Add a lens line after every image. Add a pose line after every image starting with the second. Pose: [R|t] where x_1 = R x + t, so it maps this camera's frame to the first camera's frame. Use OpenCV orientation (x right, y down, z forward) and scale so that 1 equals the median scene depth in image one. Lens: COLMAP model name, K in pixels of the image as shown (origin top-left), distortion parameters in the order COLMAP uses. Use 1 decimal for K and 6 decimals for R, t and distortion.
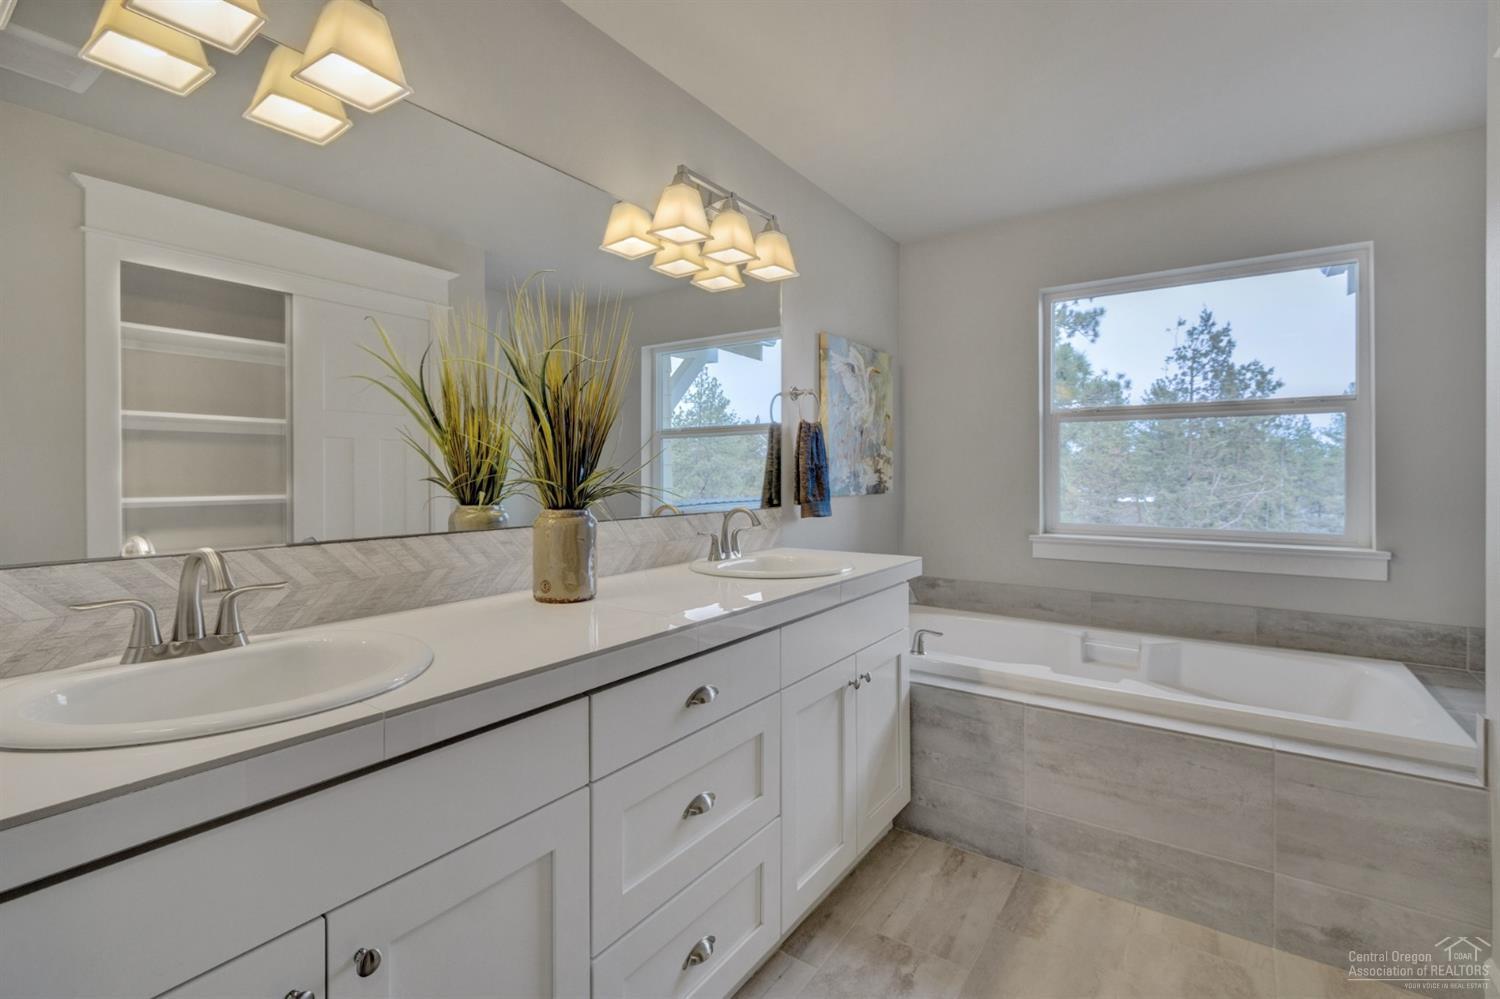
lens RADIAL K [[679.8, 0, 767.6], [0, 679.8, 462.3], [0, 0, 1]] dist [0.007258, 0.000362]
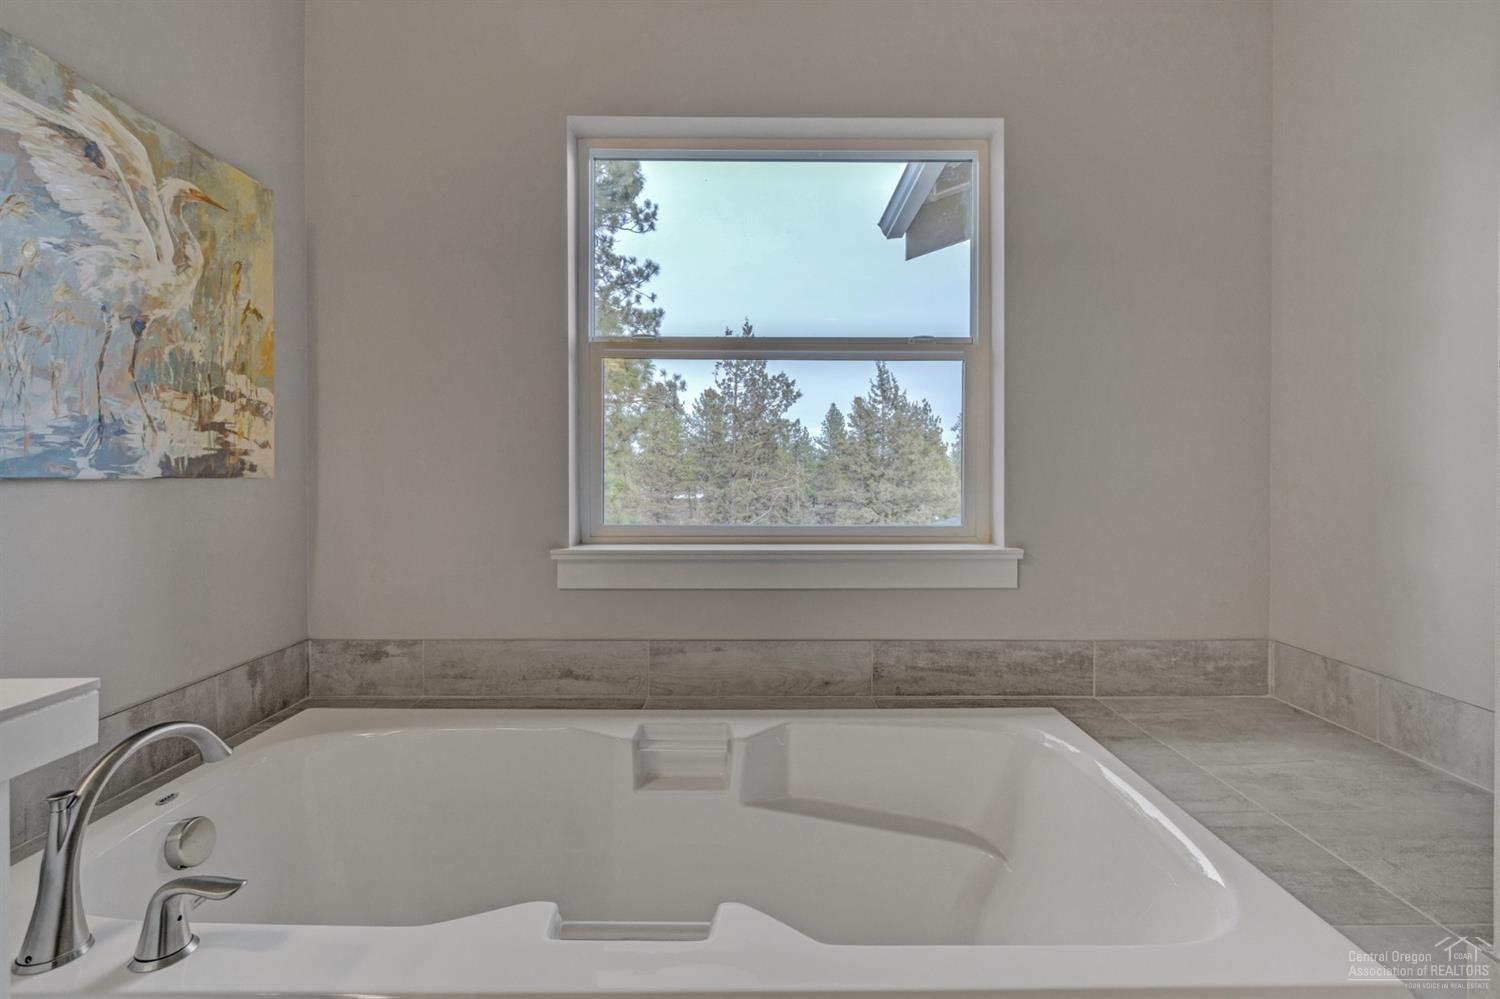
lens RADIAL K [[679.8, 0, 751.2], [0, 679.8, 489.3], [0, 0, 1]] dist [0.007258, 0.000362]
pose [[0.831682, -0.012020, 0.555122, 0.194471], [-0.009723, 0.999297, 0.036205, 0.032238], [-0.555167, -0.035508, 0.830981, 0.409346]]
